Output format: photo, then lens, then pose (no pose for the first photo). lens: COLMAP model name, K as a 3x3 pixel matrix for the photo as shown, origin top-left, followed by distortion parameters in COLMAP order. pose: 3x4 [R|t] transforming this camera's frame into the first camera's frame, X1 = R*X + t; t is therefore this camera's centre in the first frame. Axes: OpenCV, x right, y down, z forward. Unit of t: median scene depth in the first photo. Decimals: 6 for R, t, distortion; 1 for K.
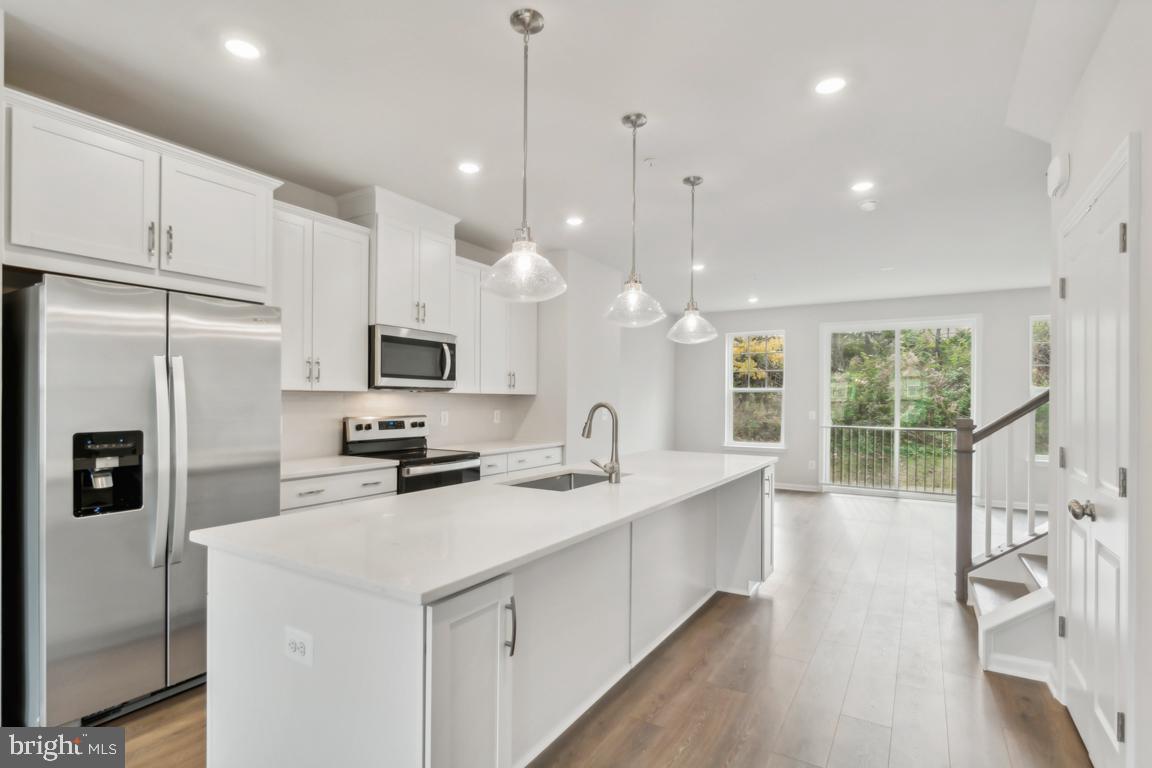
lens RADIAL K [[558.0, 0, 575.5], [0, 558.0, 393.6], [0, 0, 1]] dist [-0.001032, -0.000585]
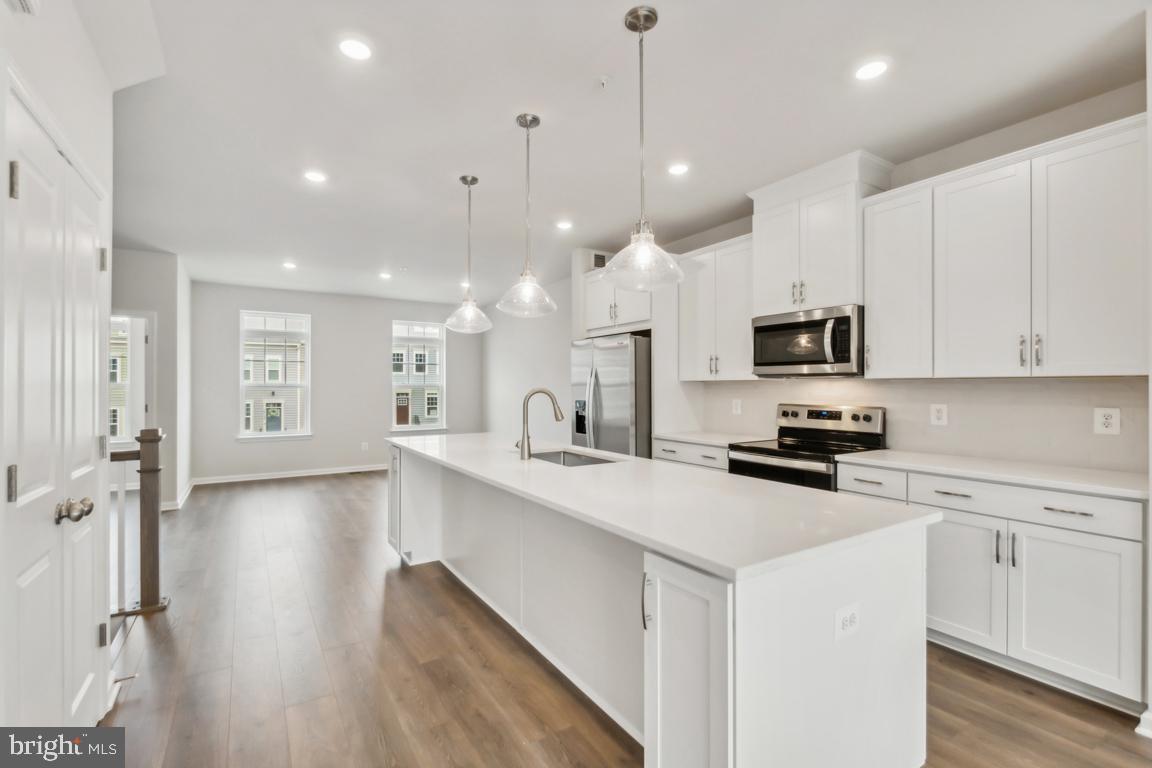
lens RADIAL K [[520.6, 0, 570.1], [0, 520.6, 388.5], [0, 0, 1]] dist [-0.000824, 0.000145]
pose [[-0.444426, -0.003610, -0.895808, 0.702434], [0.008156, 0.999934, -0.008076, 0.018071], [0.895778, -0.010895, -0.444368, 1.120462]]
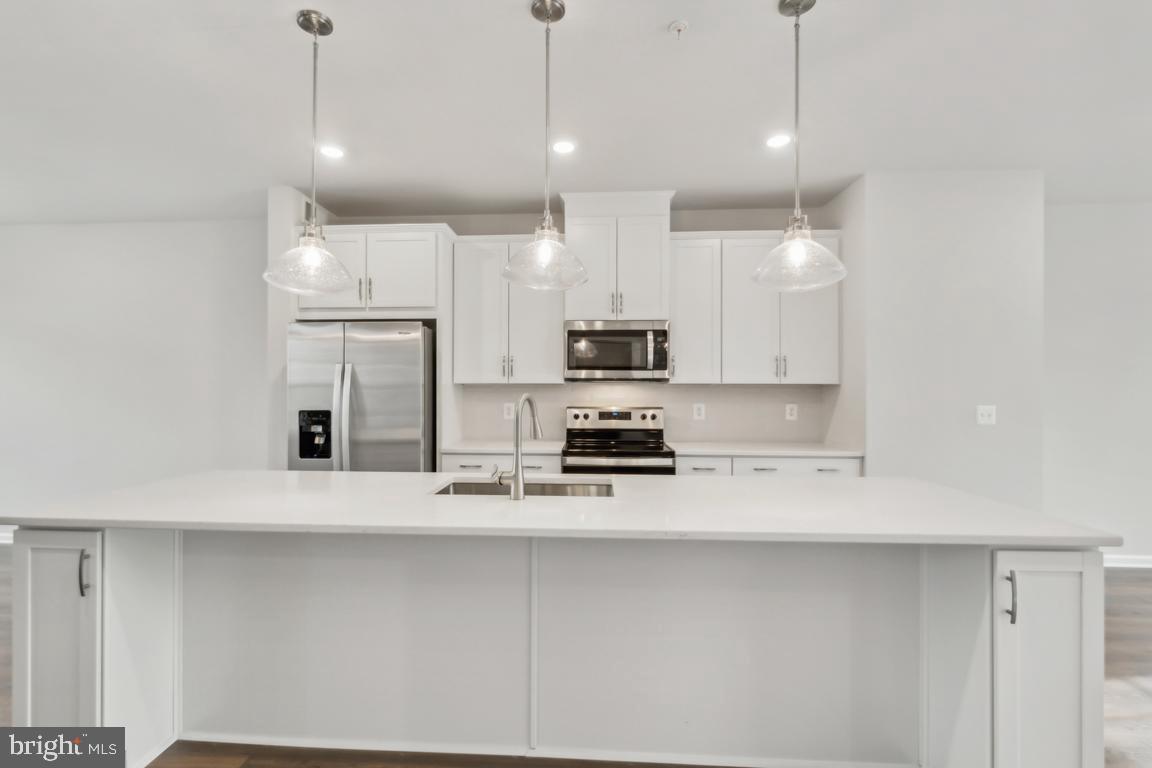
lens RADIAL K [[520.6, 0, 570.1], [0, 520.6, 388.5], [0, 0, 1]] dist [-0.000824, 0.000145]
pose [[0.472277, -0.008318, -0.881411, 0.530325], [0.011271, 0.999931, -0.003397, 0.009648], [0.881378, -0.008330, 0.472338, 0.529102]]
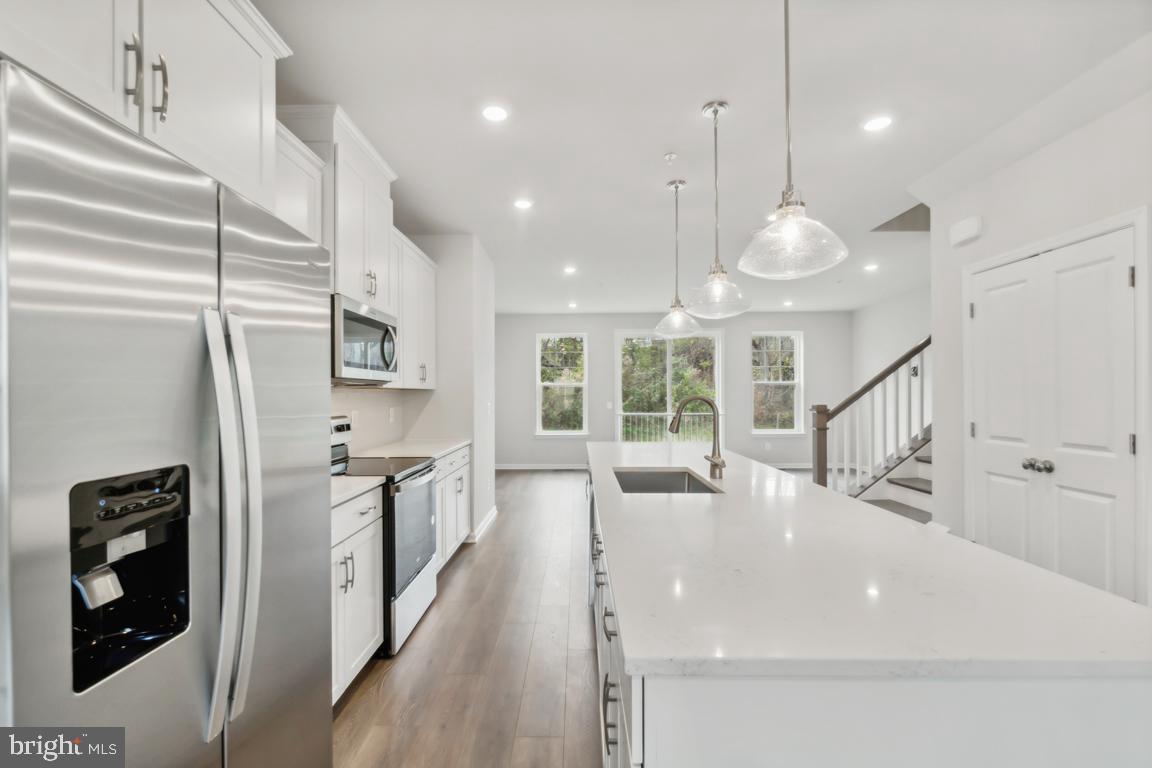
lens RADIAL K [[493.4, 0, 573.0], [0, 493.4, 394.2], [0, 0, 1]] dist [-0.012522, 0.000135]
pose [[0.860082, -0.011617, 0.510024, -0.417195], [0.005838, 0.999899, 0.012929, 0.000761], [-0.510123, -0.008142, 0.860063, 0.281814]]
